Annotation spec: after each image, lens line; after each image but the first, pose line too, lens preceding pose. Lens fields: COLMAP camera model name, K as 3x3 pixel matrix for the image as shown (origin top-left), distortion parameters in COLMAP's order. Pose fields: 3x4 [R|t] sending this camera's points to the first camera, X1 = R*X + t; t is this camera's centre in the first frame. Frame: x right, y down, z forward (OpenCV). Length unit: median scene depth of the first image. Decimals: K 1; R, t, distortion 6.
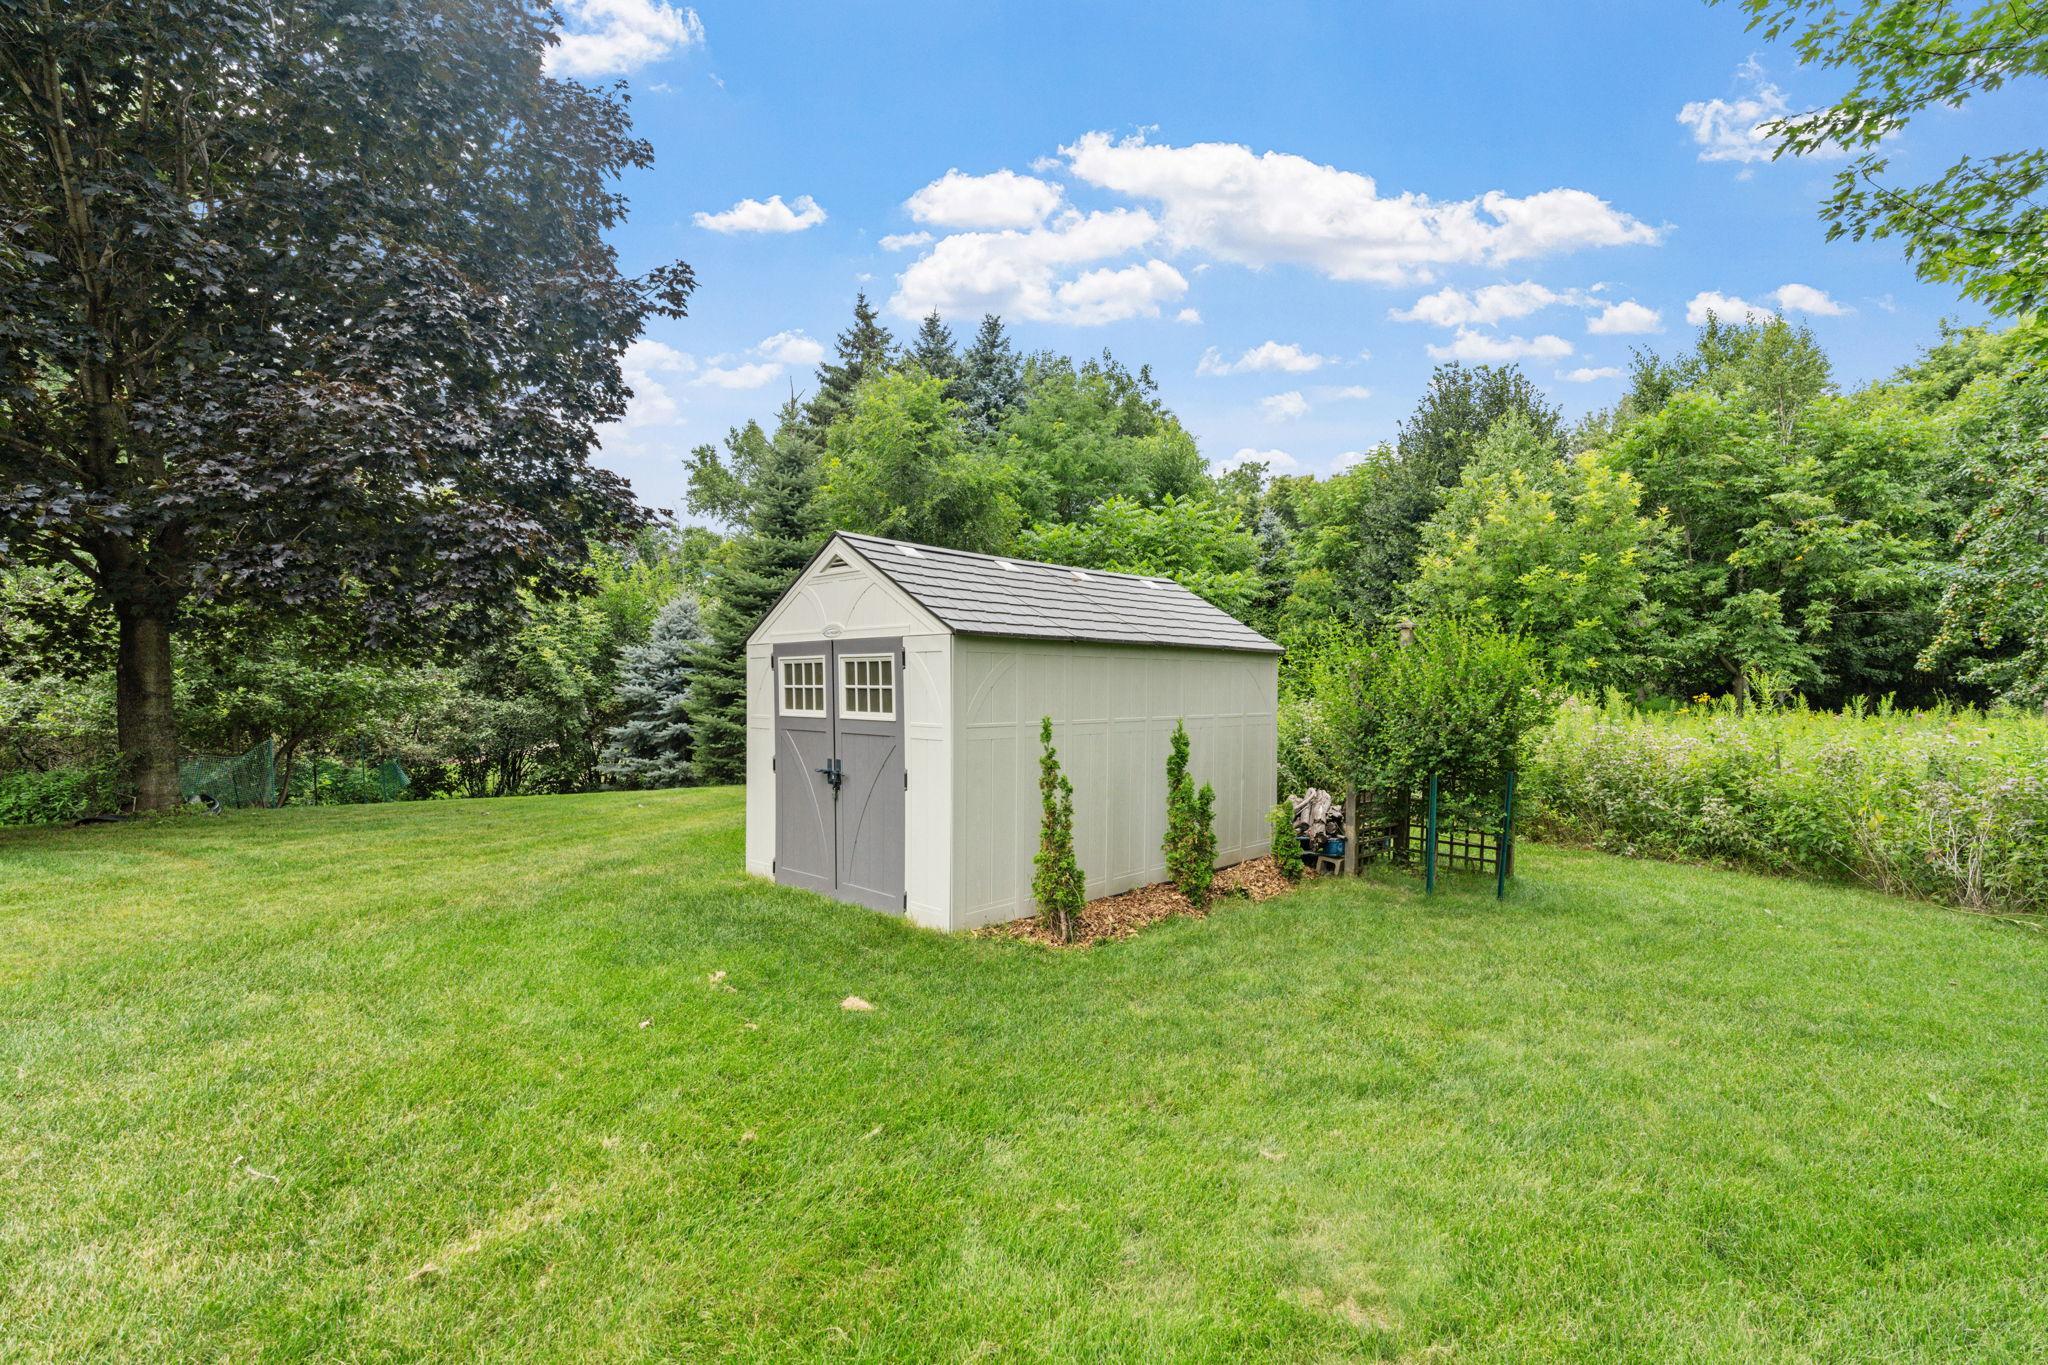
lens RADIAL K [[1477.6, 0, 1024.0], [0, 1477.6, 682.5], [0, 0, 1]] dist [0.001463, -0.007170]
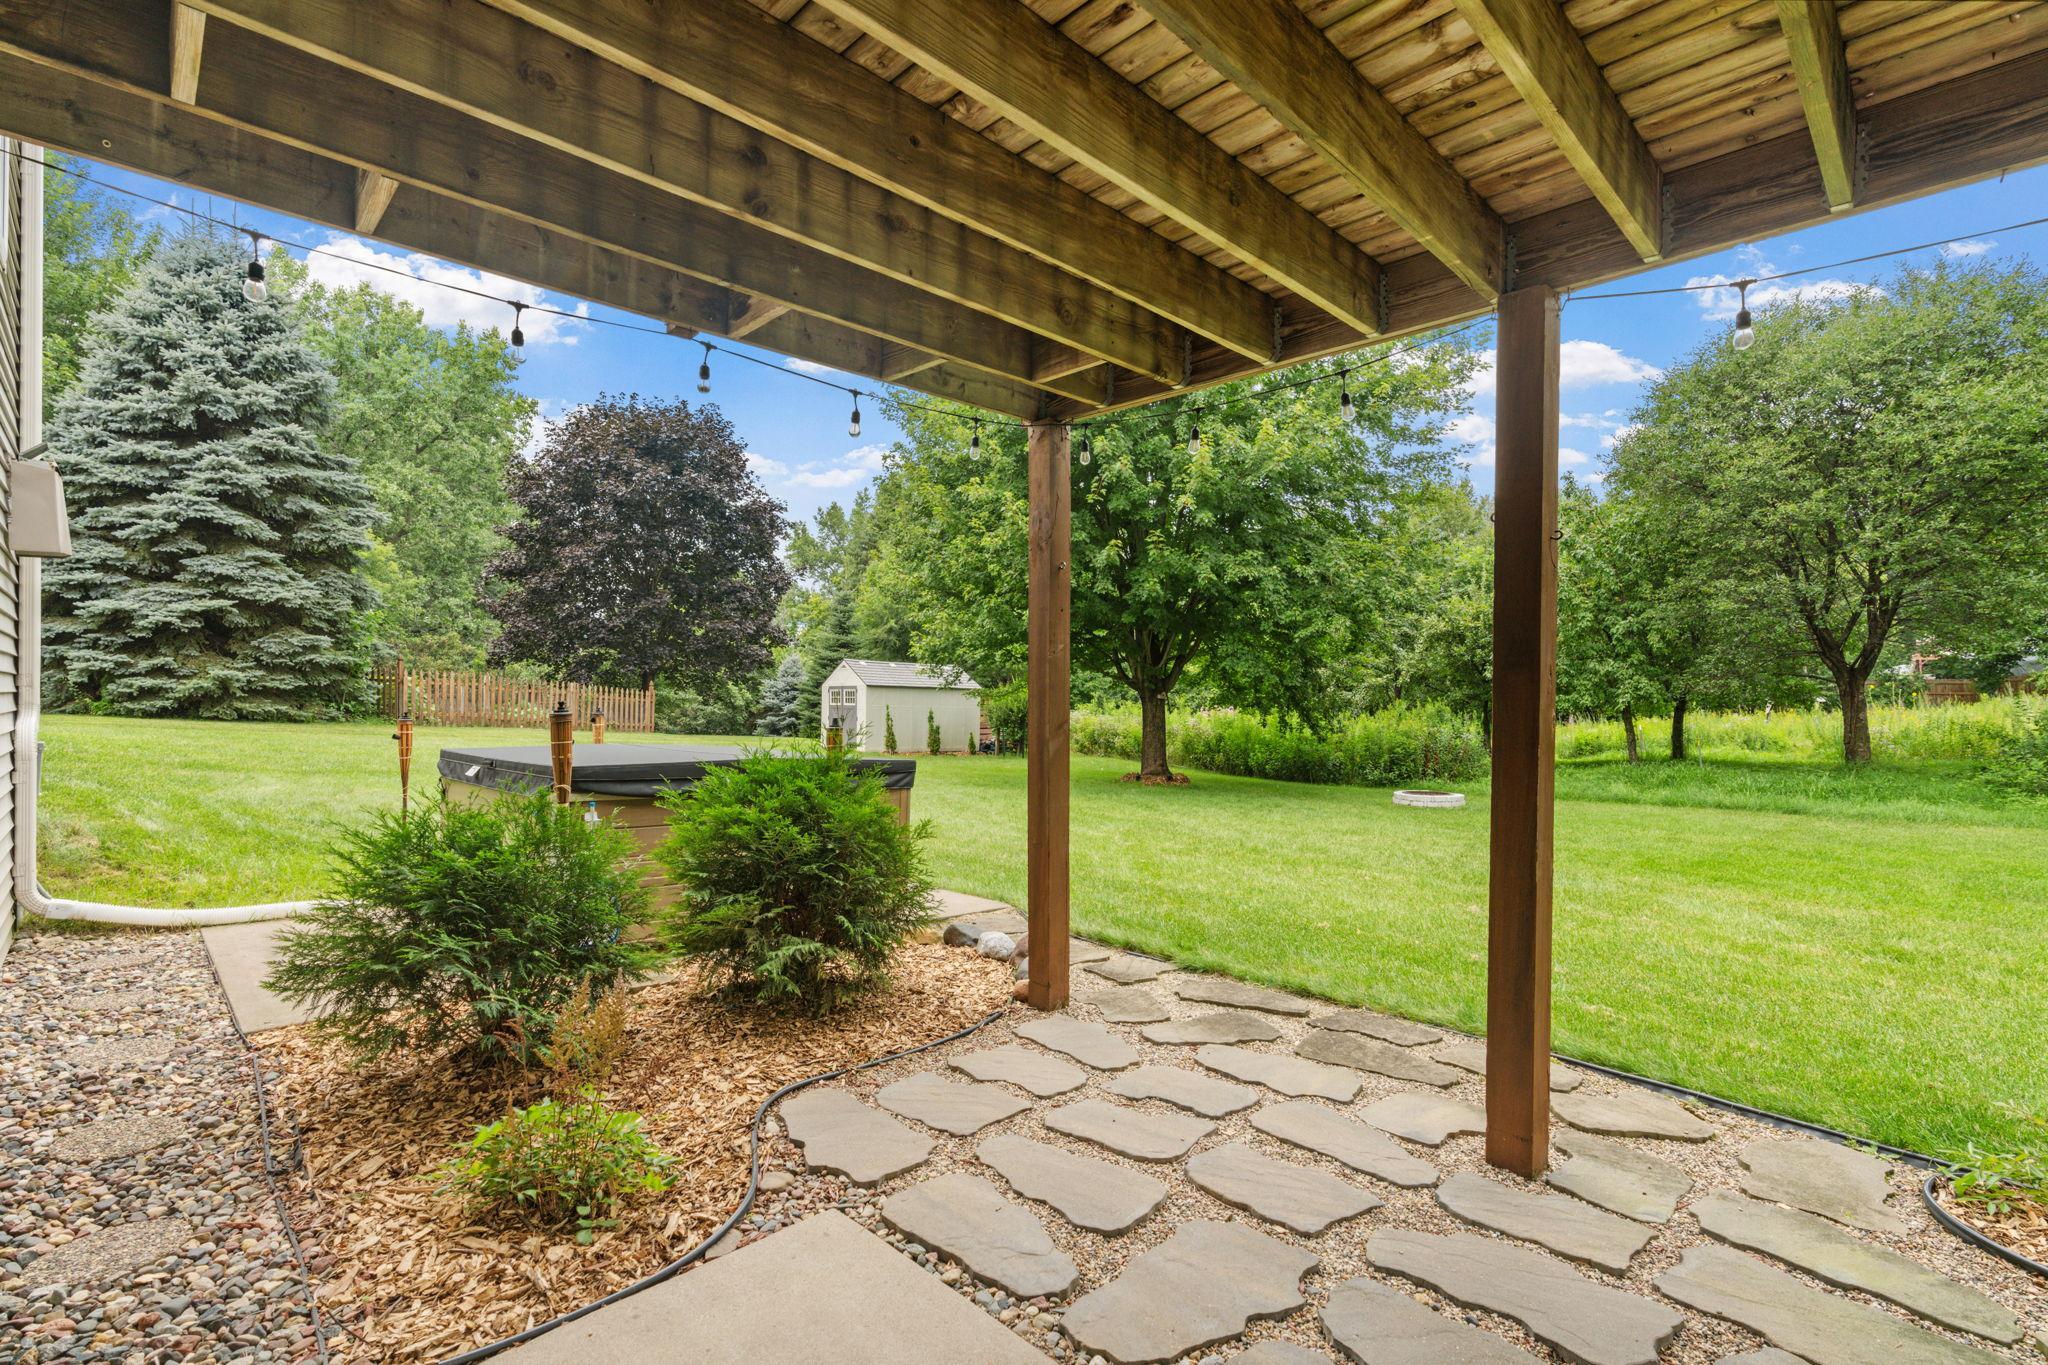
lens RADIAL K [[1477.6, 0, 1024.0], [0, 1477.6, 682.5], [0, 0, 1]] dist [0.001463, -0.007170]
pose [[0.998428, 0.010721, -0.055019, 0.205306], [-0.011602, 0.999809, -0.015720, 0.006874], [0.054840, 0.016333, 0.998362, -1.049351]]
